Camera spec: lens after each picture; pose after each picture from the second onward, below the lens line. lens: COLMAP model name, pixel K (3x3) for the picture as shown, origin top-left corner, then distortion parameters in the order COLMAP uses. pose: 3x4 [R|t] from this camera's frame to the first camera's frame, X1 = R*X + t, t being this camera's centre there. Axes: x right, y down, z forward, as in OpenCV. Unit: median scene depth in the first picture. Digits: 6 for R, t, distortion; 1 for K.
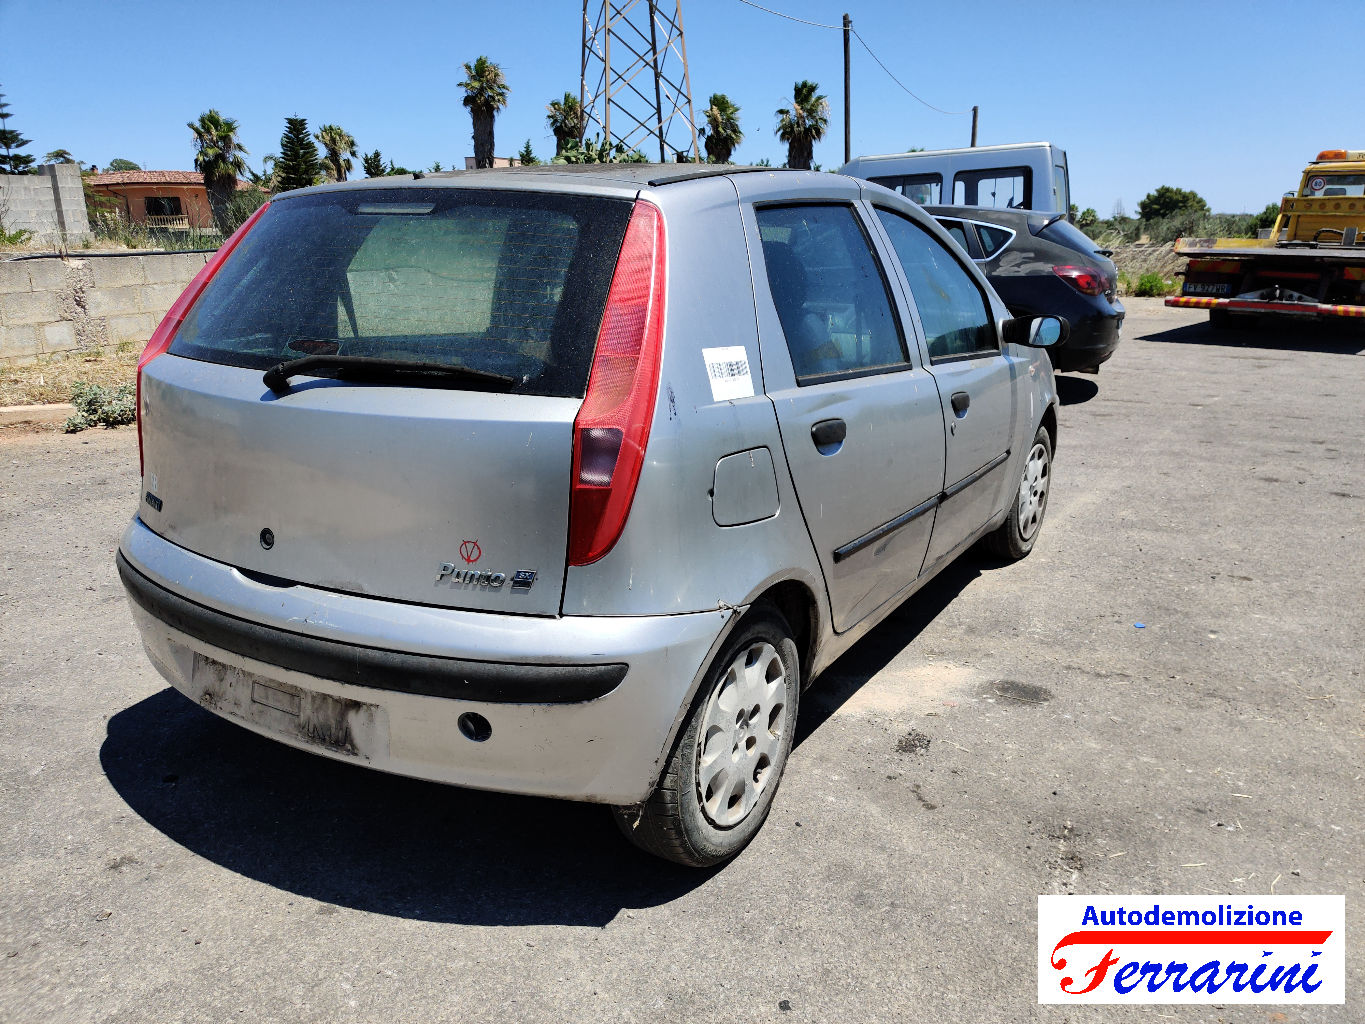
lens RADIAL K [[1035.8, 0, 699.5], [0, 1035.8, 494.6], [0, 0, 1]] dist [0.071515, -0.088460]
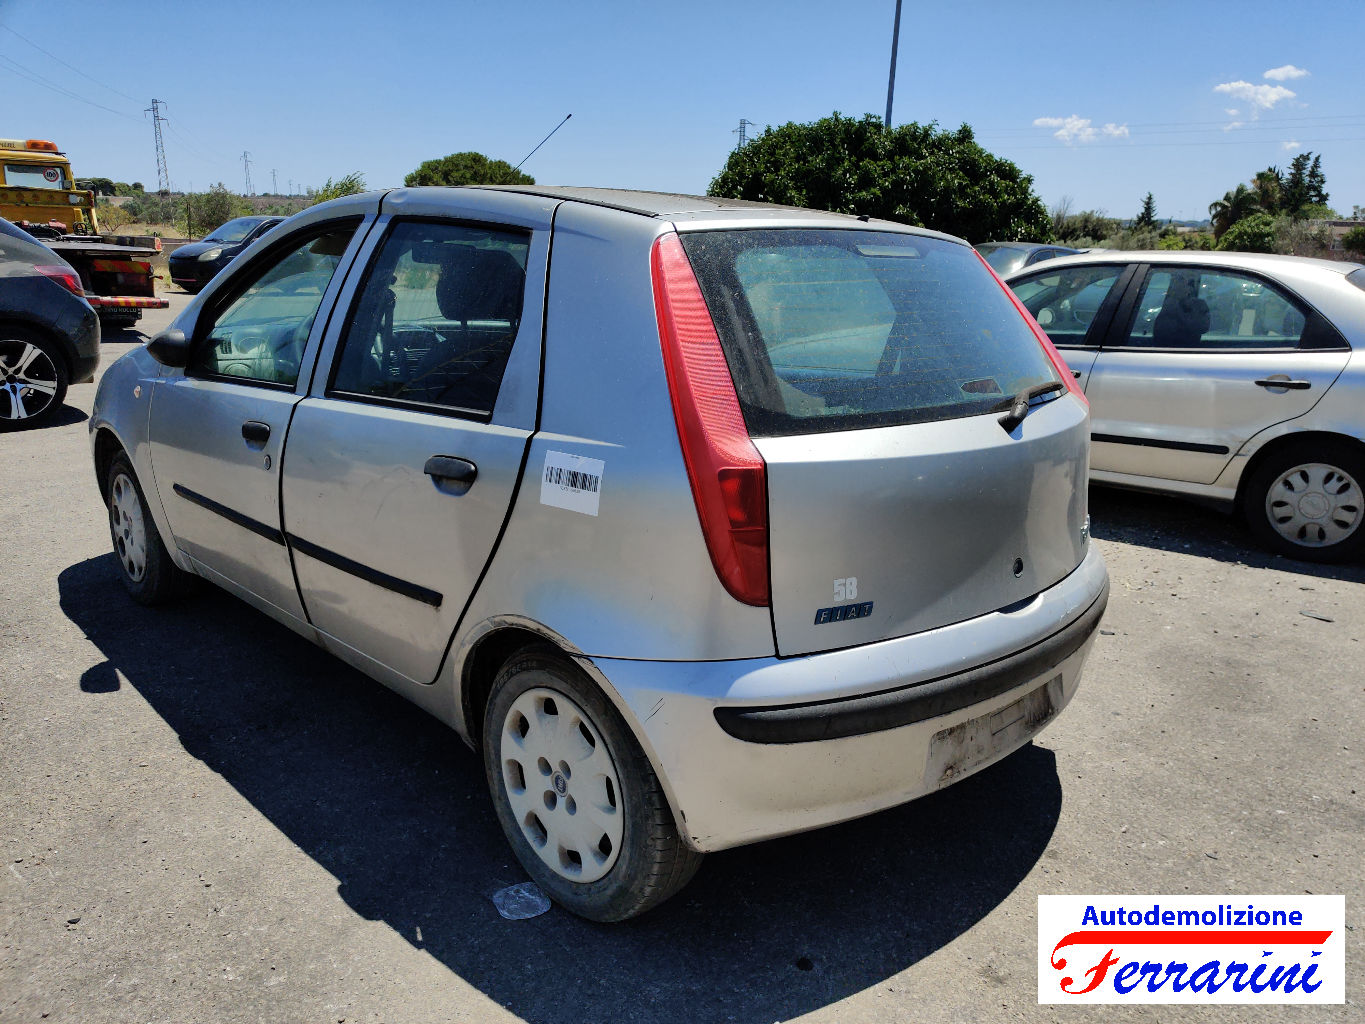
lens RADIAL K [[1035.8, 0, 697.4], [0, 1035.8, 525.6], [0, 0, 1]] dist [0.071515, -0.088460]
pose [[0.236588, -0.247021, 0.939684, -1.088677], [0.203999, 0.958213, 0.200530, -0.205344], [-0.949953, 0.144251, 0.277094, 0.743485]]
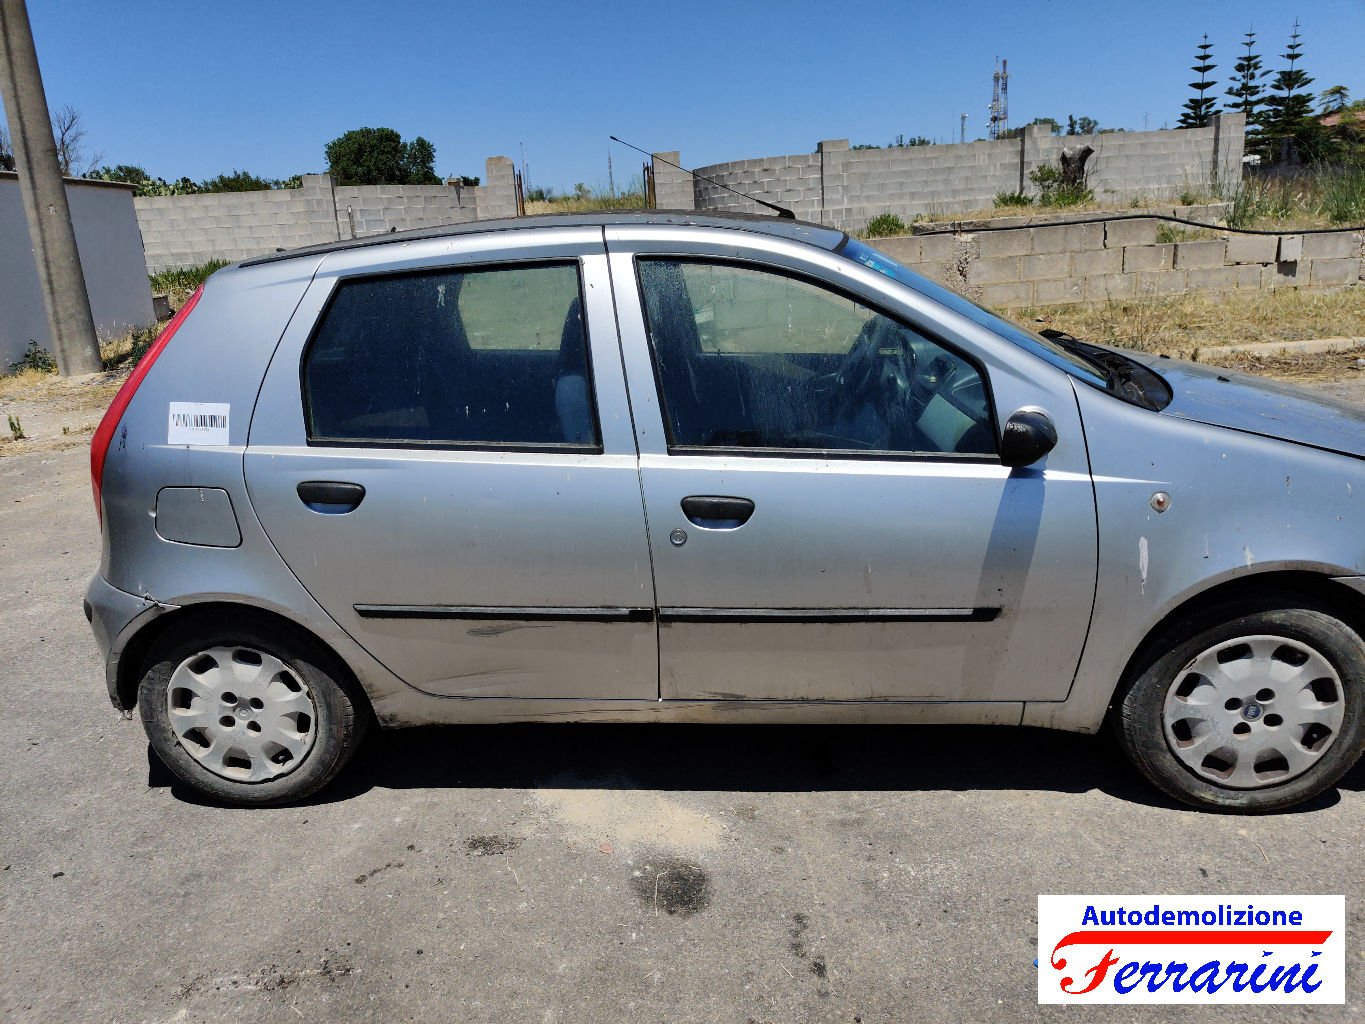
lens RADIAL K [[1035.8, 0, 664.9], [0, 1035.8, 491.9], [0, 0, 1]] dist [0.071515, -0.088460]
pose [[0.431718, 0.217779, -0.875324, 1.014265], [-0.168511, 0.972804, 0.158921, -0.242336], [0.886128, 0.078893, 0.456675, 0.679663]]
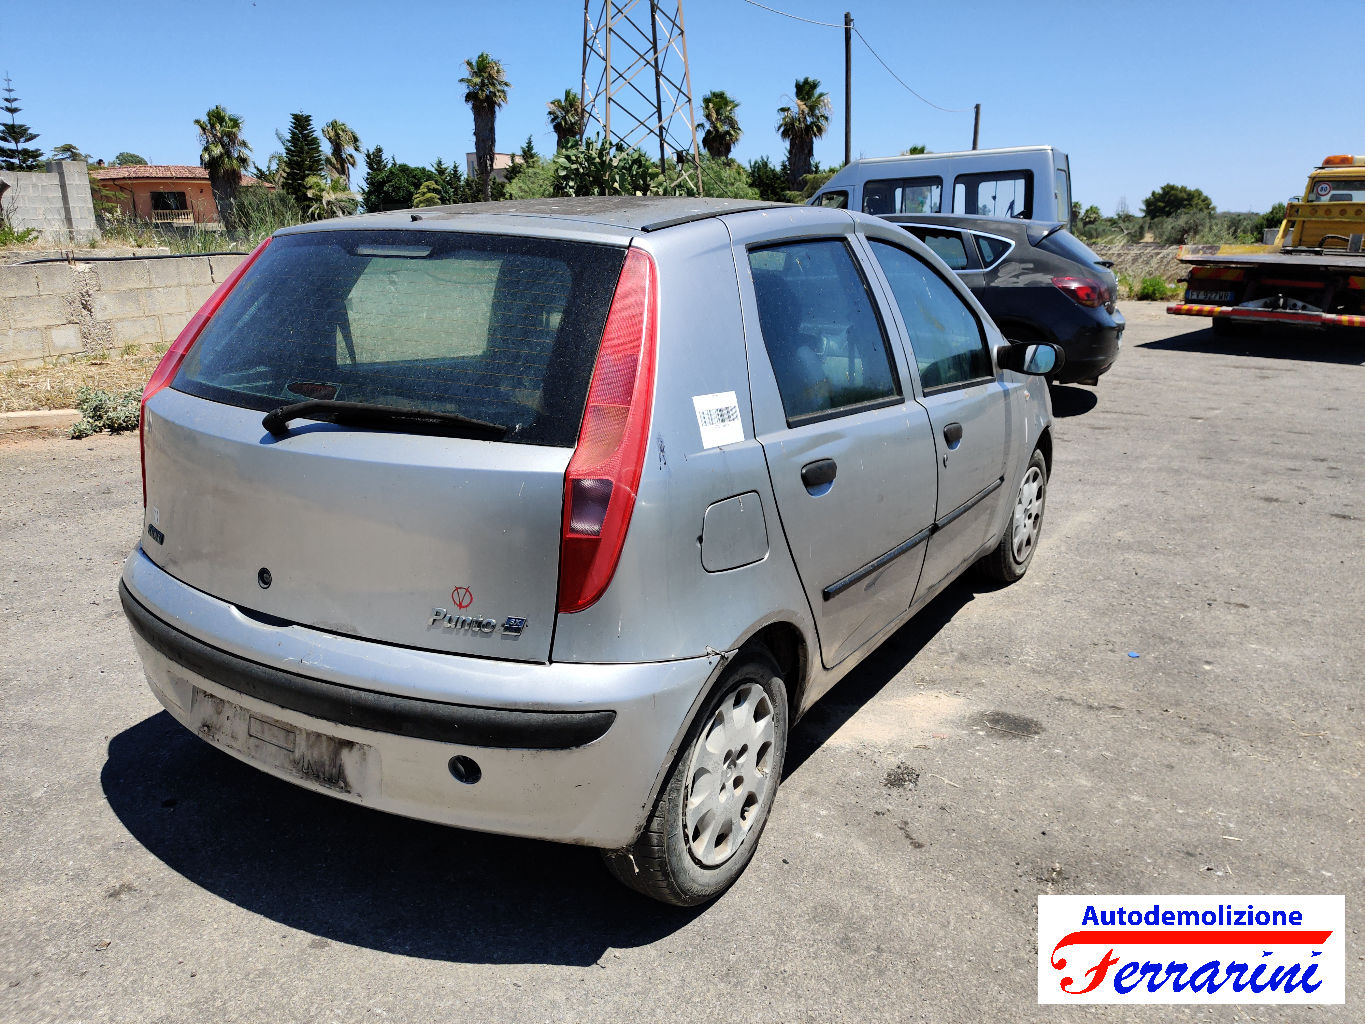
lens RADIAL K [[1035.8, 0, 673.3], [0, 1035.8, 490.6], [0, 0, 1]] dist [0.071515, -0.088460]
pose [[0.999707, 0.010150, -0.021958, 0.004501], [-0.010130, 0.999948, 0.001056, -0.035488], [0.021968, -0.000833, 0.999758, -0.006986]]
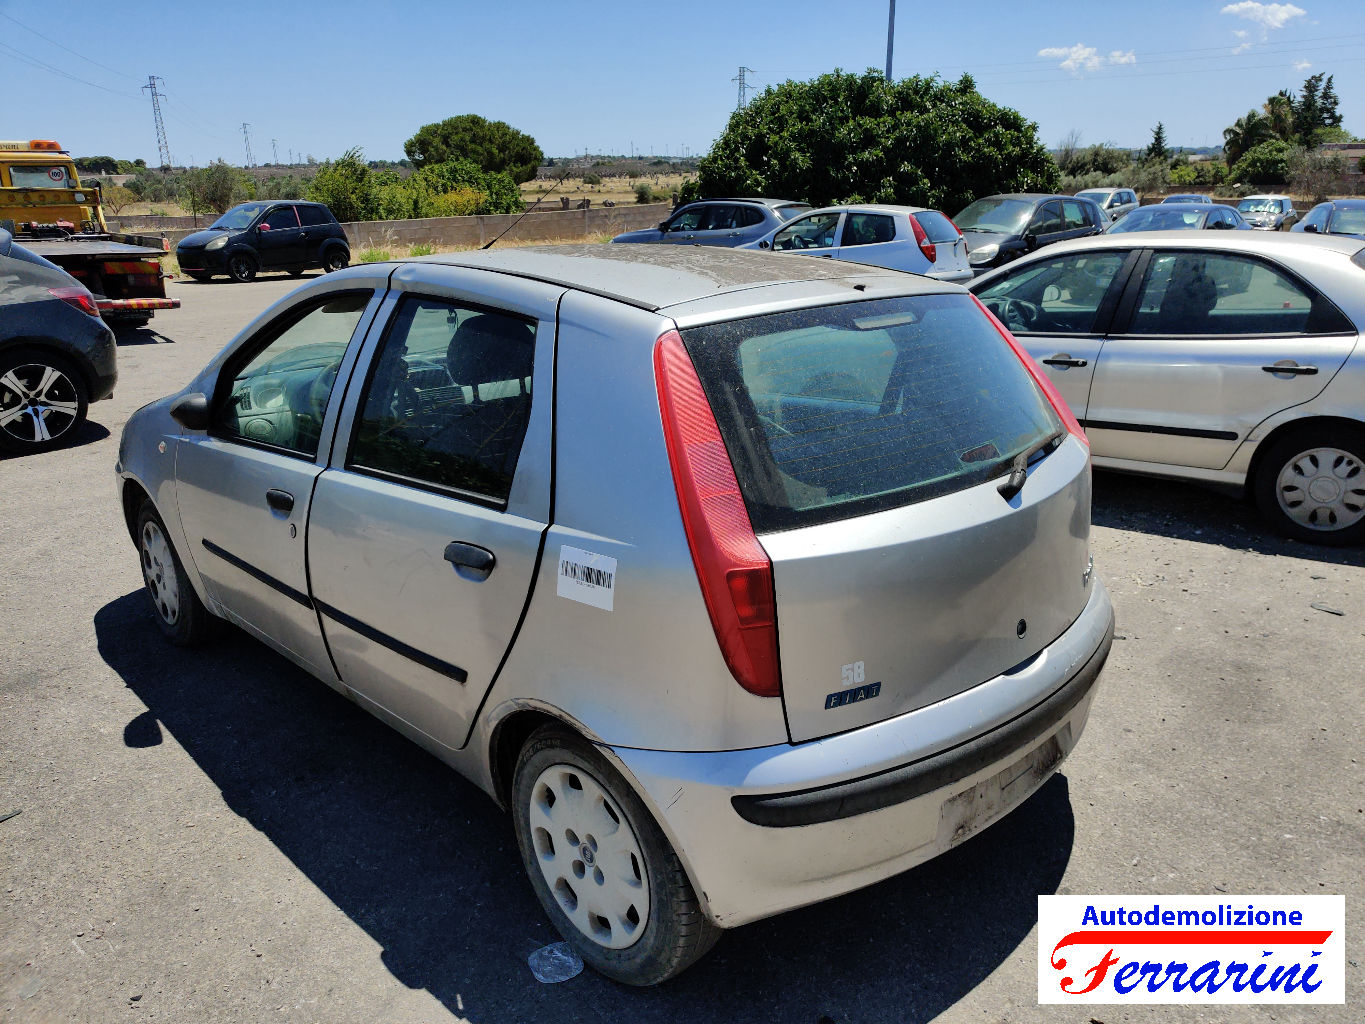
lens RADIAL K [[1035.8, 0, 691.0], [0, 1035.8, 509.0], [0, 0, 1]] dist [0.071515, -0.088460]
pose [[0.244931, -0.284557, 0.926842, -1.088198], [0.245931, 0.942929, 0.224505, -0.300464], [-0.937831, 0.172950, 0.300934, 0.717208]]
